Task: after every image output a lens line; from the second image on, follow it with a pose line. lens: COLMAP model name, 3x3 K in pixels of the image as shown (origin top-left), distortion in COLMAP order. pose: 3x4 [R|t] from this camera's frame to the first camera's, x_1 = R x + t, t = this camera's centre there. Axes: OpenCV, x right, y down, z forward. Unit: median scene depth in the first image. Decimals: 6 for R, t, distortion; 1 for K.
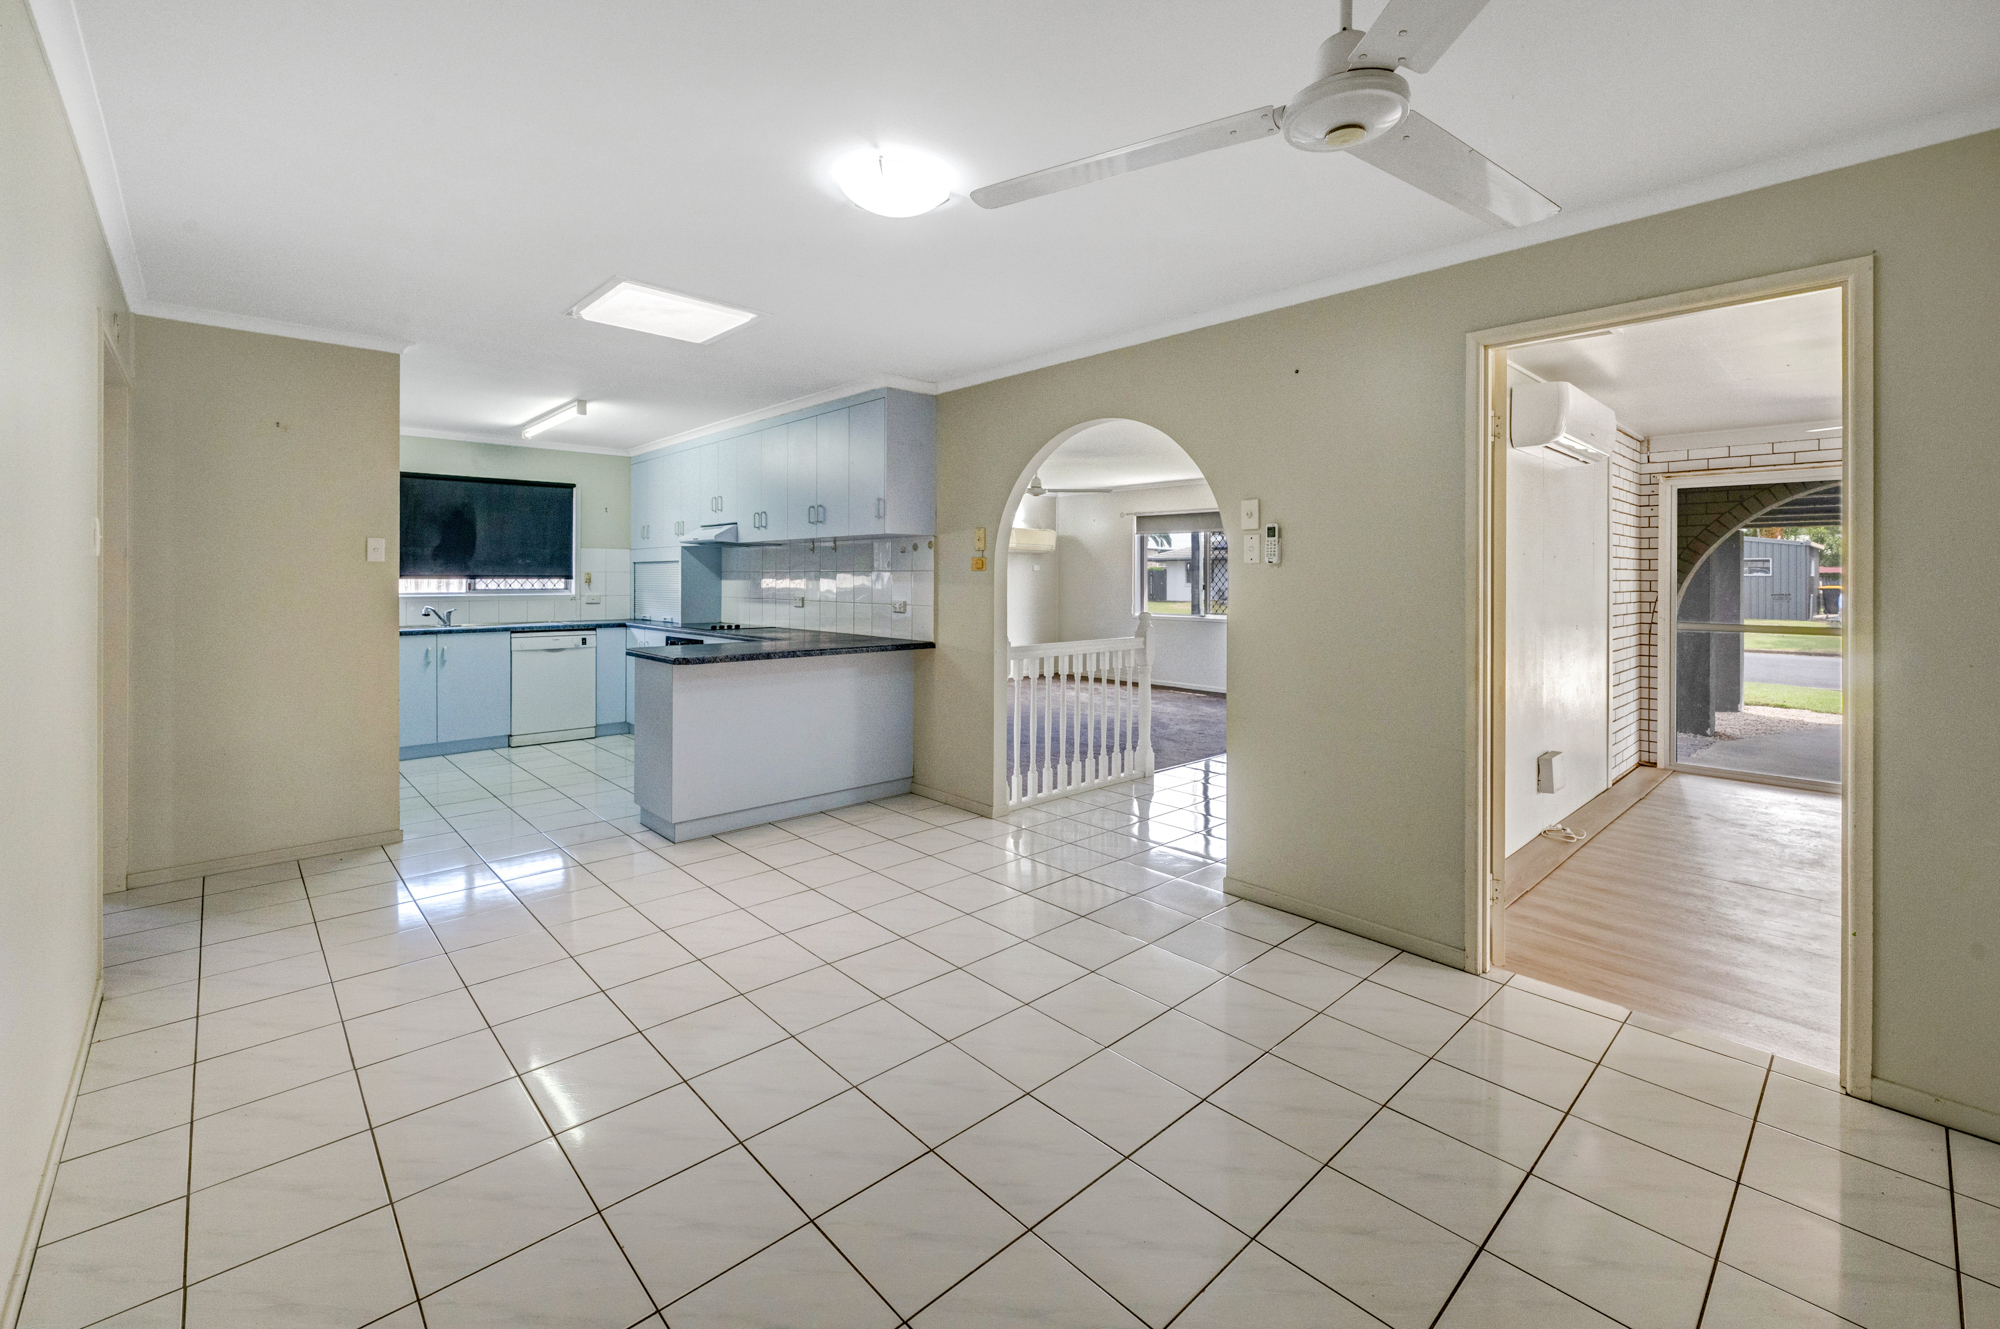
lens RADIAL K [[829.3, 0, 991.6], [0, 829.3, 576.0], [0, 0, 1]] dist [0.001921, 0.000216]
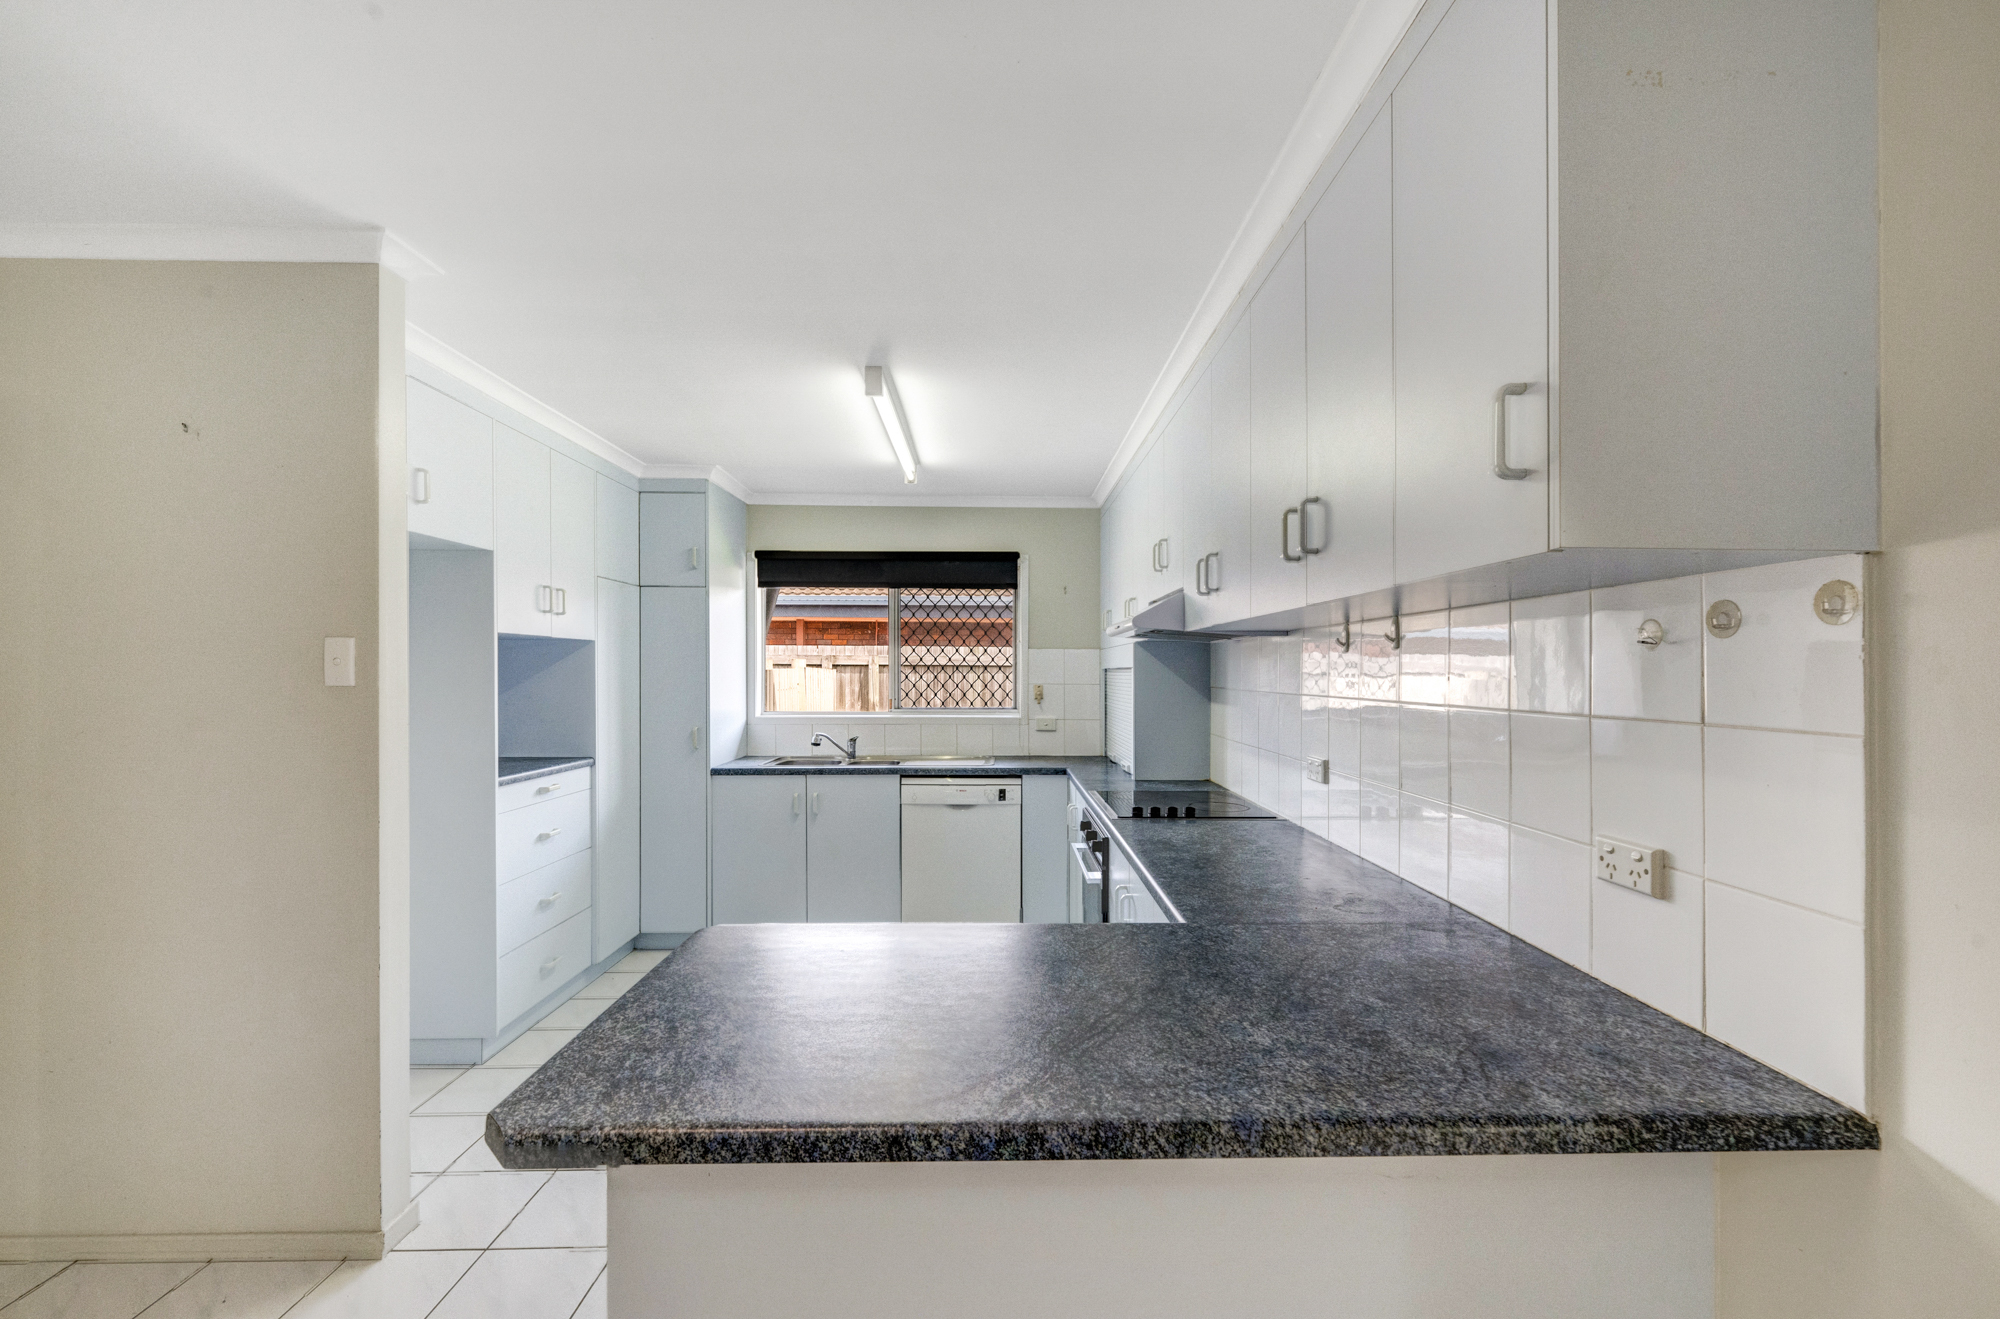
lens RADIAL K [[829.3, 0, 1007.0], [0, 829.3, 668.0], [0, 0, 1]] dist [0.001921, 0.000216]
pose [[0.747214, -0.002655, -0.664578, -0.067624], [-0.001538, 0.999982, -0.005725, -0.015575], [0.664582, 0.005300, 0.747197, 0.546778]]
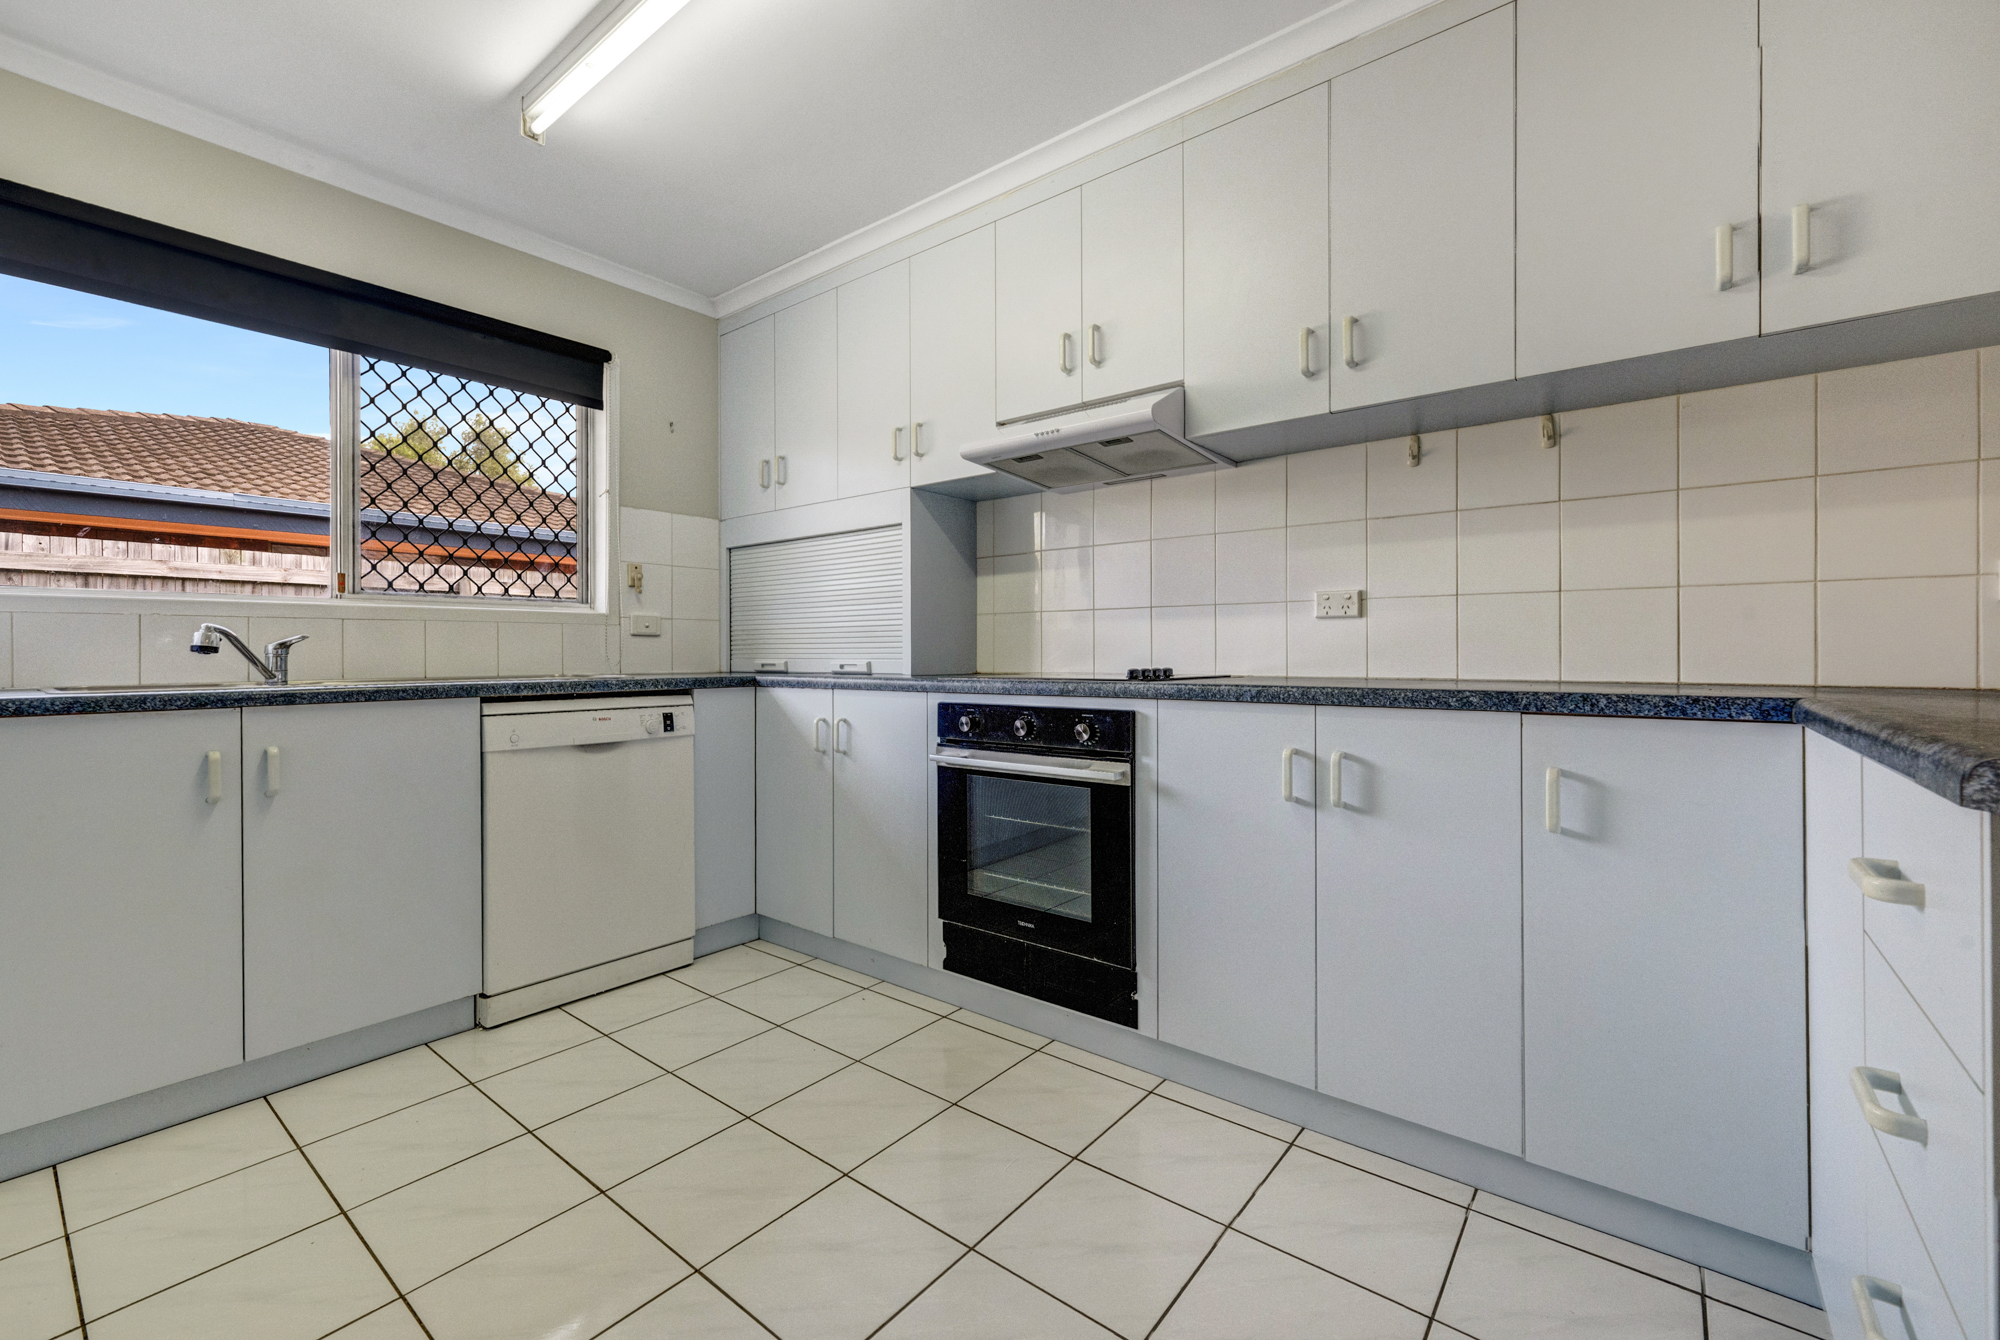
lens RADIAL K [[819.9, 0, 1006.1], [0, 819.9, 648.3], [0, 0, 1]] dist [-0.003570, -0.000073]
pose [[0.988644, -0.005083, 0.150191, -0.407166], [0.005151, 0.999987, -0.000064, 0.046758], [-0.150189, 0.000837, 0.988657, 0.618622]]
